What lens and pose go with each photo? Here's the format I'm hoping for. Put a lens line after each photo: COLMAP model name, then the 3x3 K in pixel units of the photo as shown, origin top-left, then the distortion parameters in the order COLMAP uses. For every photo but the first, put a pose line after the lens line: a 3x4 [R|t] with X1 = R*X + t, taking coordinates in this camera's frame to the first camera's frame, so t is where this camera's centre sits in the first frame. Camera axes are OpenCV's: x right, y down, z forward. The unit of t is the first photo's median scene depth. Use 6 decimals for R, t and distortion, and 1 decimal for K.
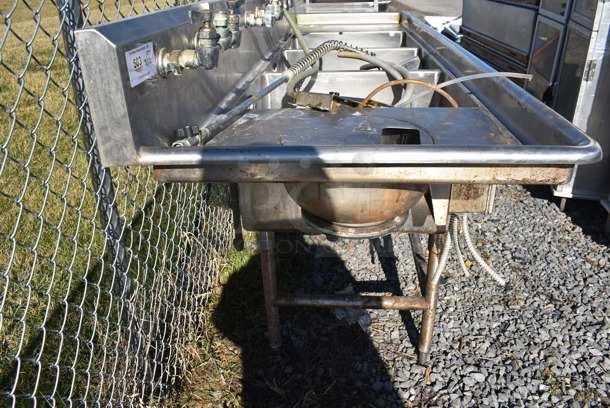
lens RADIAL K [[467.6, 0, 305.0], [0, 467.6, 204.0], [0, 0, 1]] dist [-0.085308, 0.011219]
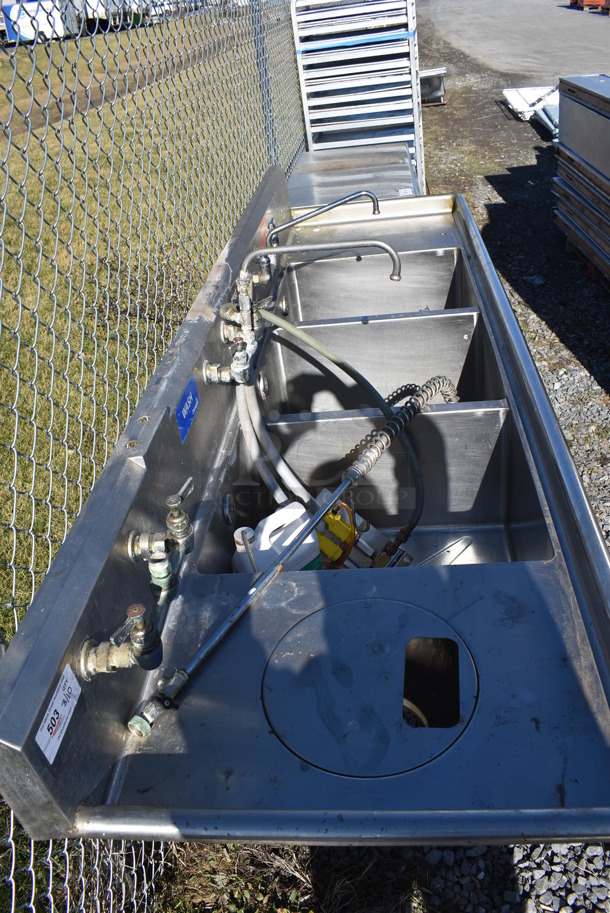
lens RADIAL K [[699.8, 0, 305.0], [0, 699.8, 456.5], [0, 0, 1]] dist [-0.085308, 0.011219]
pose [[0.995438, -0.075407, -0.058457, 0.063897], [0.082210, 0.988822, 0.124388, -0.398977], [0.048424, -0.128627, 0.990510, -0.004693]]
